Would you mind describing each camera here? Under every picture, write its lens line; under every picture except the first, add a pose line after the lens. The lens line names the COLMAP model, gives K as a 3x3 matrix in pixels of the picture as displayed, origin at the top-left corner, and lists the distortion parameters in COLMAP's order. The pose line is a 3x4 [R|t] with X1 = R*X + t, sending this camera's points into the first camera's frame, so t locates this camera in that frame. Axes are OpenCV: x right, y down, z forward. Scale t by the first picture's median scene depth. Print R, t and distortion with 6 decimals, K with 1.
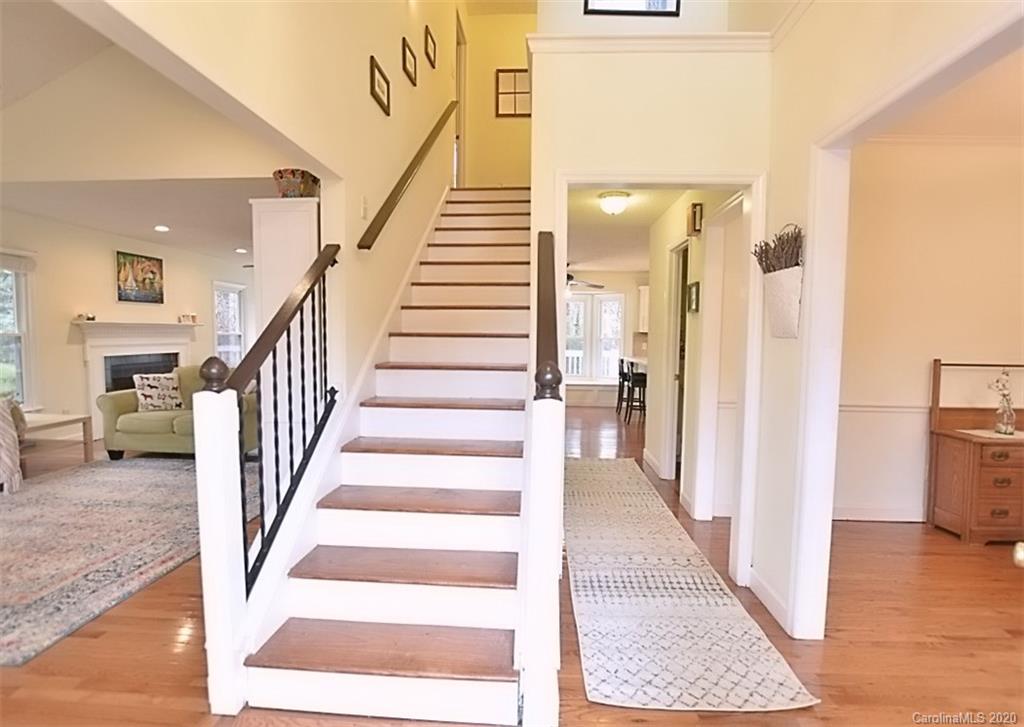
lens RADIAL K [[509.4, 0, 518.0], [0, 509.4, 372.0], [0, 0, 1]] dist [-0.020819, -0.000048]
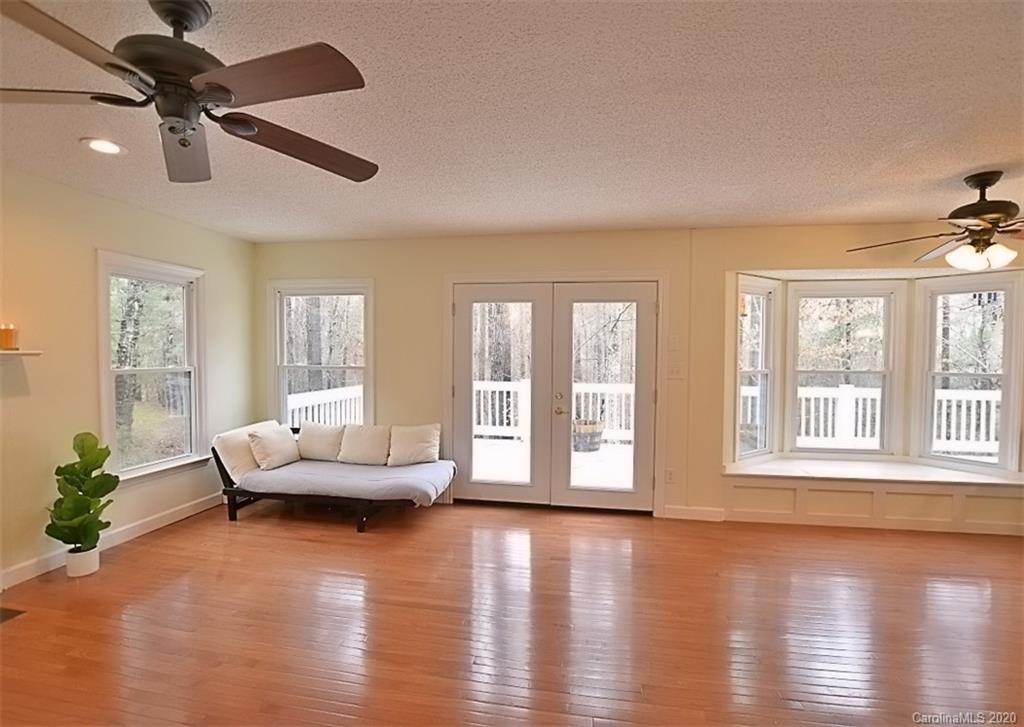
lens RADIAL K [[481.7, 0, 518.6], [0, 481.7, 368.9], [0, 0, 1]] dist [-0.031987, 0.004905]
pose [[0.992029, -0.003223, -0.125967, -0.239303], [-0.002056, 0.999126, -0.041758, -0.077953], [0.125992, 0.041684, 0.991155, 0.799271]]
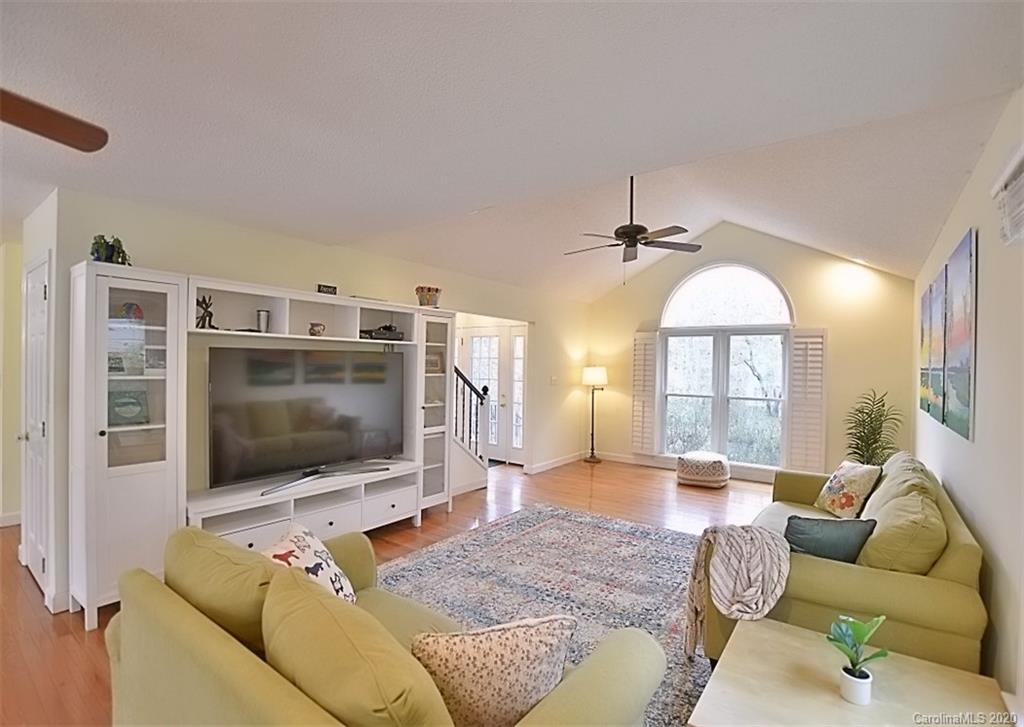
lens RADIAL K [[481.7, 0, 513.7], [0, 481.7, 366.9], [0, 0, 1]] dist [-0.031987, 0.004905]
pose [[-0.830562, -0.026291, 0.556305, -0.696635], [0.015559, 0.997400, 0.070367, -0.103992], [-0.556709, 0.067100, -0.827993, 0.966042]]
